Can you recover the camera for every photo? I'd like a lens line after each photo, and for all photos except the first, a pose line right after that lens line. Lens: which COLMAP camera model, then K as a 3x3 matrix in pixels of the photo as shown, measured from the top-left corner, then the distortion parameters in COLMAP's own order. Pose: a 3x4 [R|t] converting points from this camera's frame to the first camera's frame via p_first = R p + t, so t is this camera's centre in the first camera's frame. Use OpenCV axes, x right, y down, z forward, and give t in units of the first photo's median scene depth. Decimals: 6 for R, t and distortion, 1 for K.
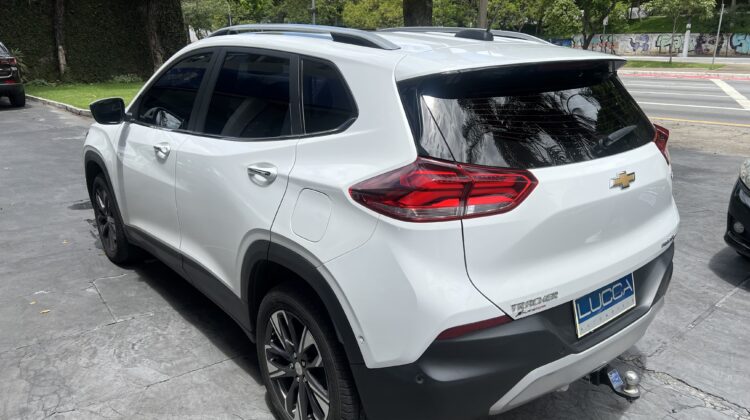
lens RADIAL K [[573.6, 0, 377.2], [0, 573.6, 209.8], [0, 0, 1]] dist [0.047448, -0.047587]
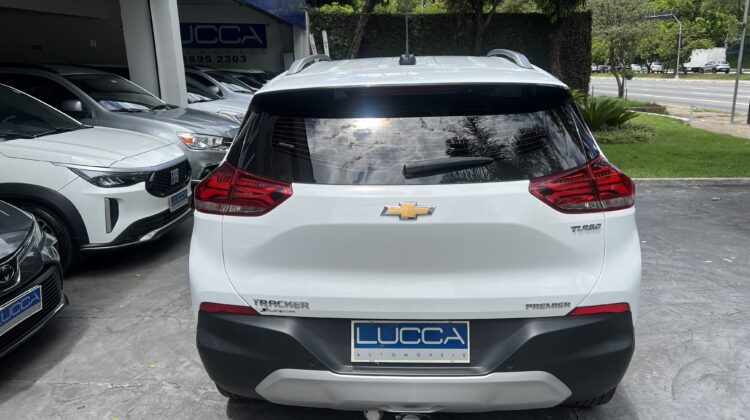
lens RADIAL K [[573.6, 0, 377.2], [0, 573.6, 209.8], [0, 0, 1]] dist [0.047448, -0.047587]
pose [[0.735064, 0.146598, -0.661959, 0.993924], [-0.171984, 0.984727, 0.027101, -0.069276], [0.655822, 0.093925, 0.749050, 0.262275]]
